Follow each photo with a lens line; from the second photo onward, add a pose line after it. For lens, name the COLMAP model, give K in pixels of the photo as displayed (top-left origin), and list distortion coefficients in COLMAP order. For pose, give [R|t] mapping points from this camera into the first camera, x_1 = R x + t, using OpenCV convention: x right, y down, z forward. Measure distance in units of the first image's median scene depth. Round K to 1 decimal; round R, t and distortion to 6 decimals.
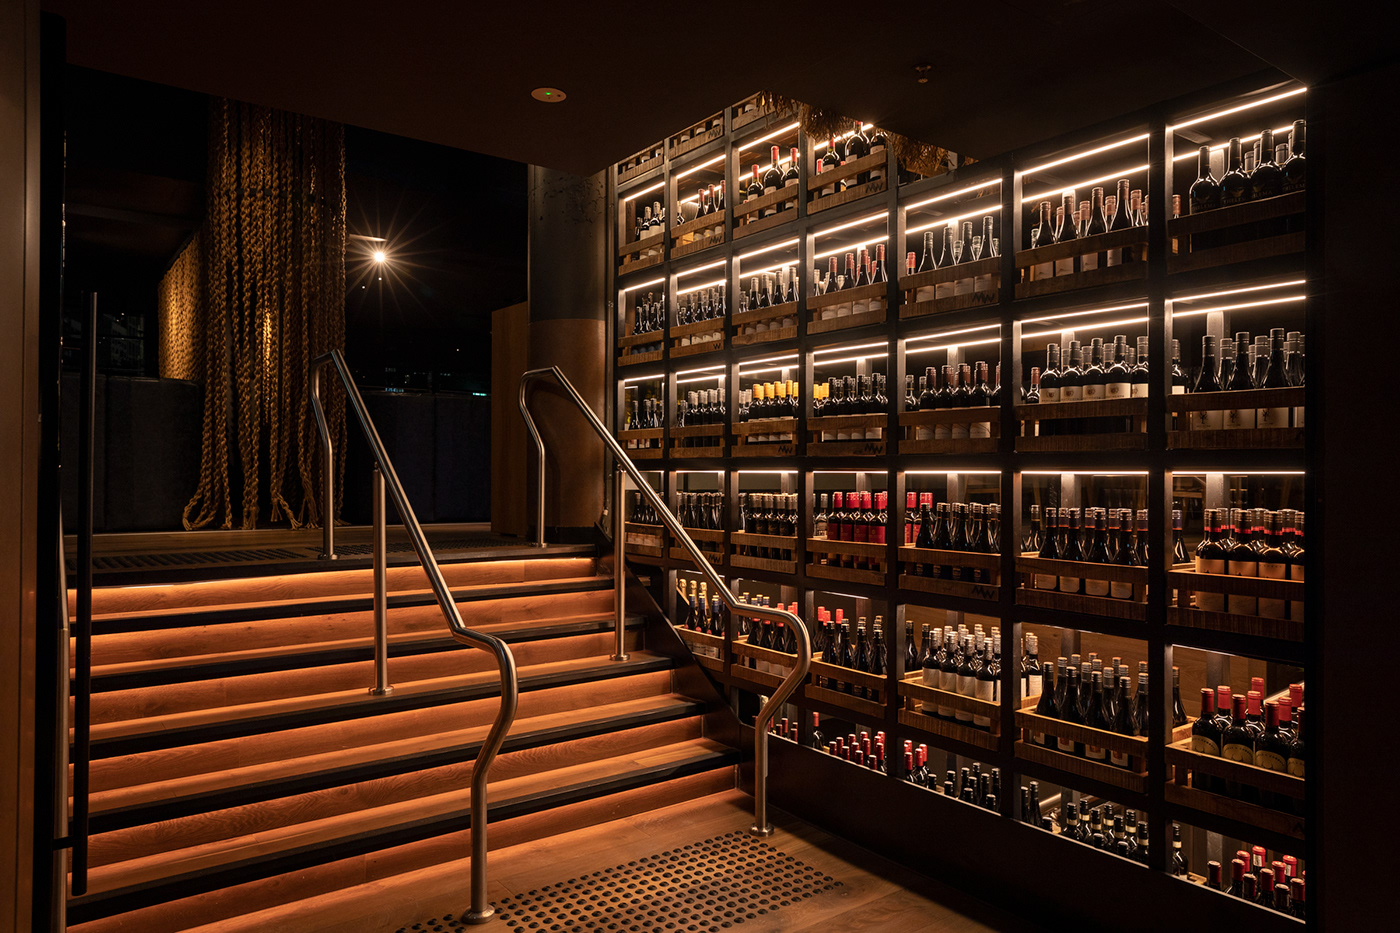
lens RADIAL K [[937.5, 0, 698.0], [0, 937.5, 461.3], [0, 0, 1]] dist [0.015767, -0.007179]
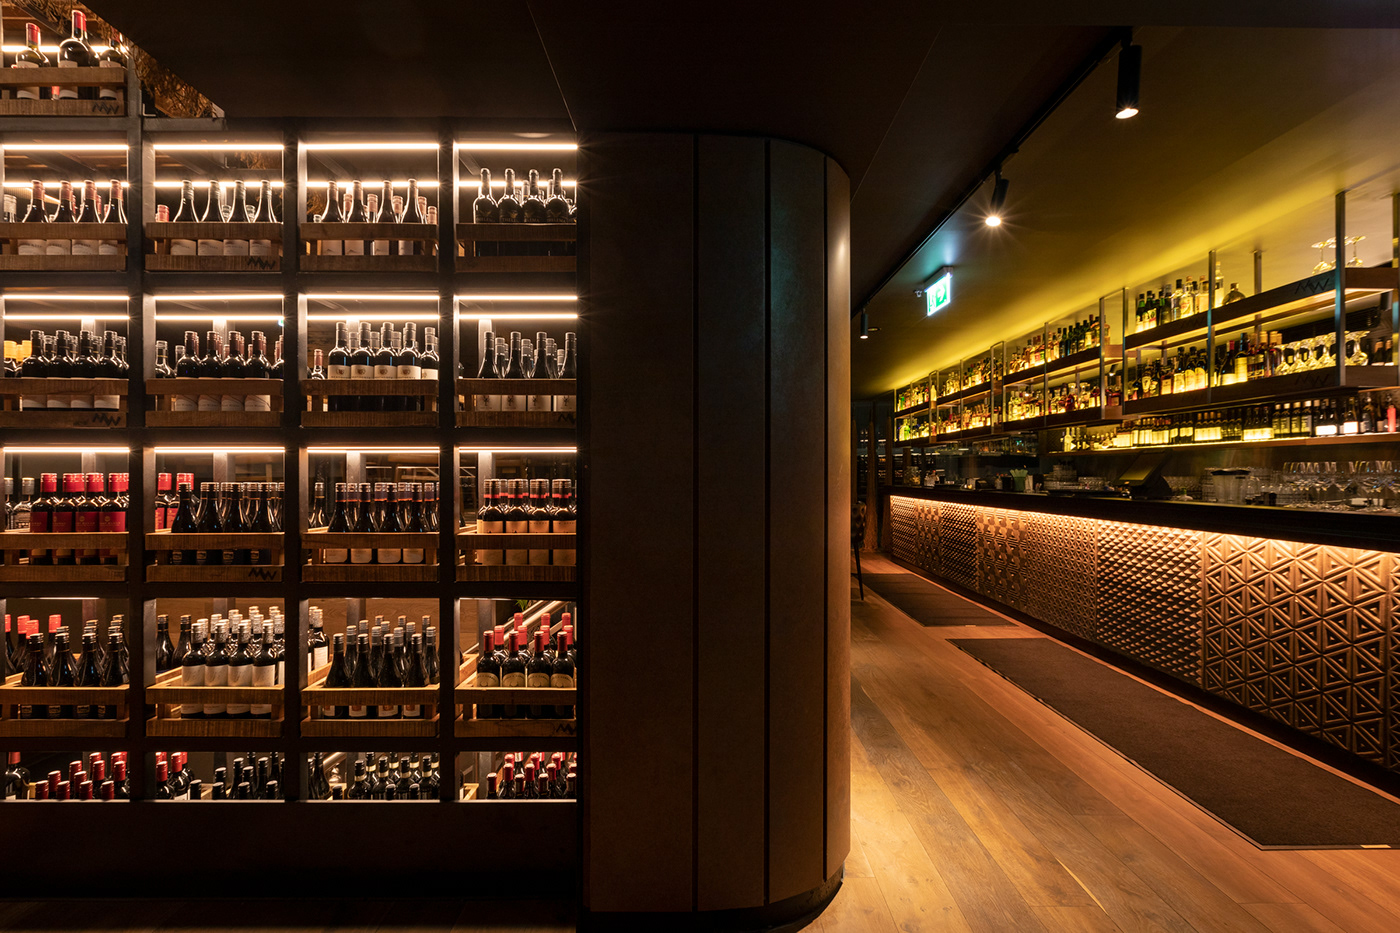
lens RADIAL K [[632.4, 0, 709.6], [0, 632.4, 477.3], [0, 0, 1]] dist [0.001151, -0.001376]
pose [[0.592349, -0.007534, 0.805647, 0.054947], [-0.006872, 0.999873, 0.014403, 0.028578], [-0.805652, -0.014068, 0.592221, 0.249495]]
